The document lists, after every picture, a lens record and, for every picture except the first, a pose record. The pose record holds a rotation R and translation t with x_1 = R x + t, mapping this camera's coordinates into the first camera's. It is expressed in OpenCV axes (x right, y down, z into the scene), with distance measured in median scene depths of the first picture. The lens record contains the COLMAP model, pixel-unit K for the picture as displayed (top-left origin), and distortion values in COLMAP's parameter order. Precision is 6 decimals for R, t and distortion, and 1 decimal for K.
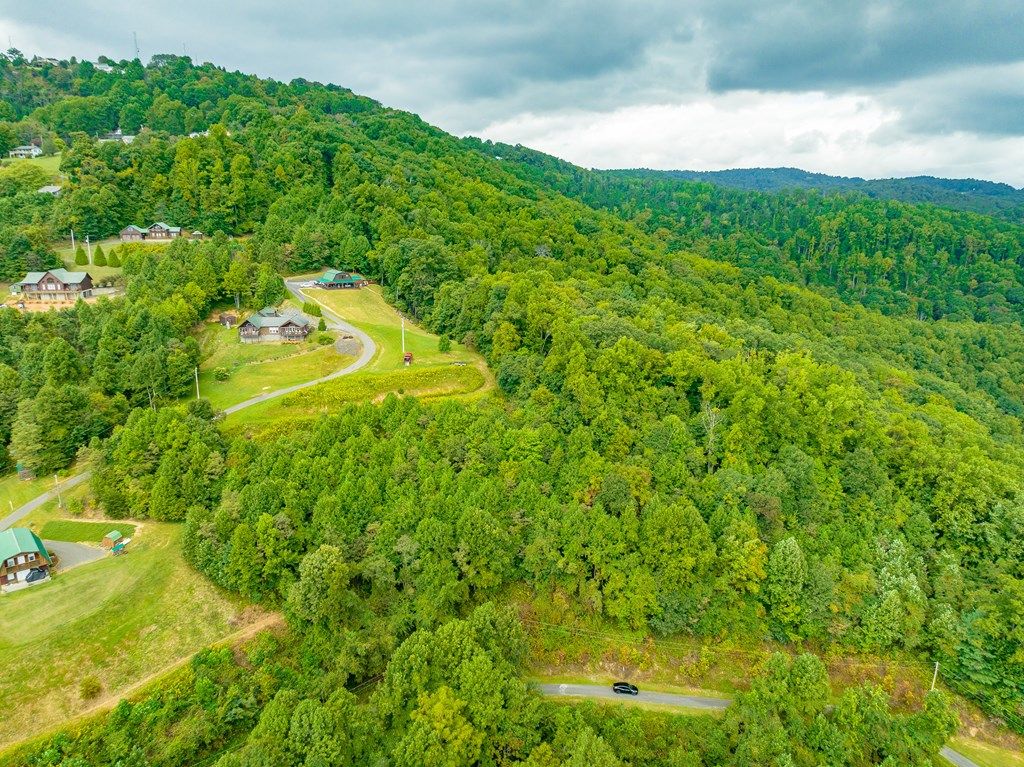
lens RADIAL K [[725.4, 0, 514.4], [0, 725.4, 378.3], [0, 0, 1]] dist [-0.031403, 0.026309]
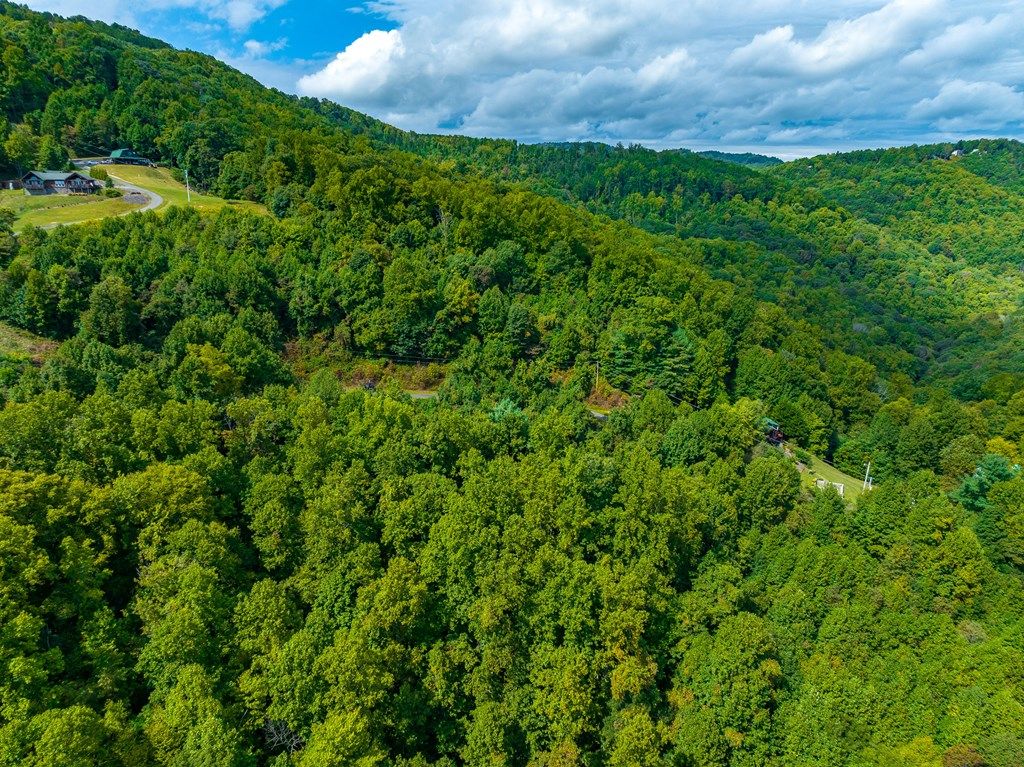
lens RADIAL K [[725.4, 0, 514.5], [0, 725.4, 385.5], [0, 0, 1]] dist [-0.031403, 0.026309]
pose [[0.973276, -0.059869, 0.221696, 0.066842], [0.053545, 0.997972, 0.034431, 0.217591], [-0.223308, -0.021640, 0.974508, -0.190077]]
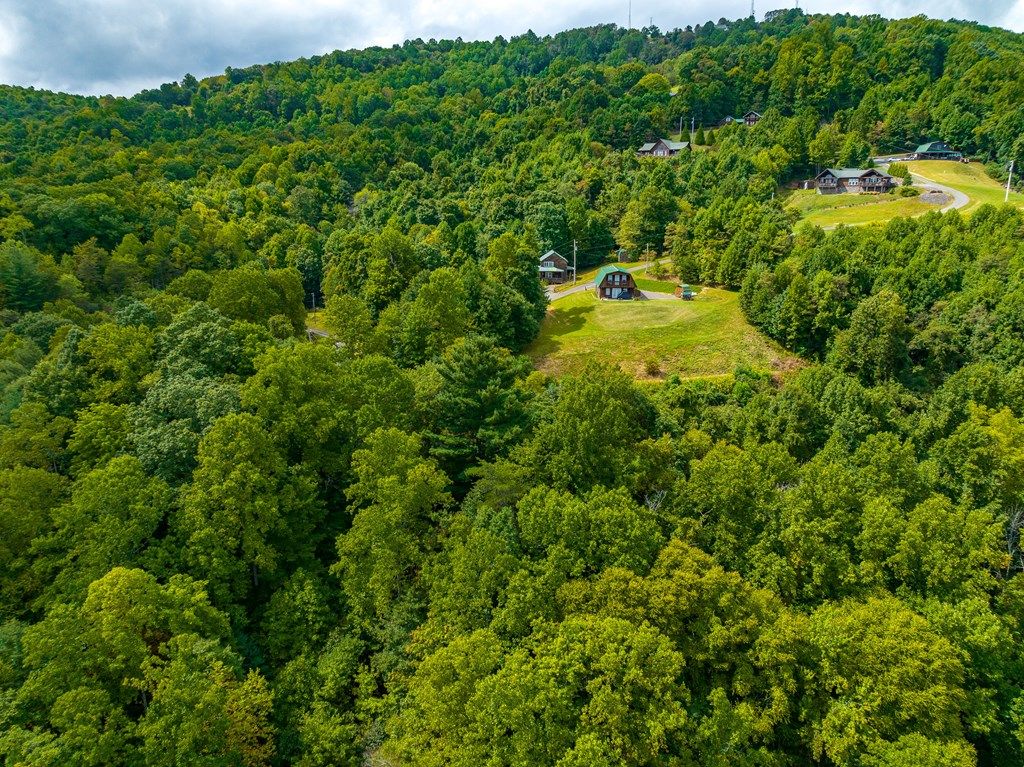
lens RADIAL K [[725.4, 0, 514.4], [0, 725.4, 383.3], [0, 0, 1]] dist [-0.031403, 0.026309]
pose [[0.736040, 0.160119, -0.657729, 0.012467], [-0.152116, 0.985896, 0.069781, 0.189556], [0.659626, 0.048690, 0.750015, -0.015937]]
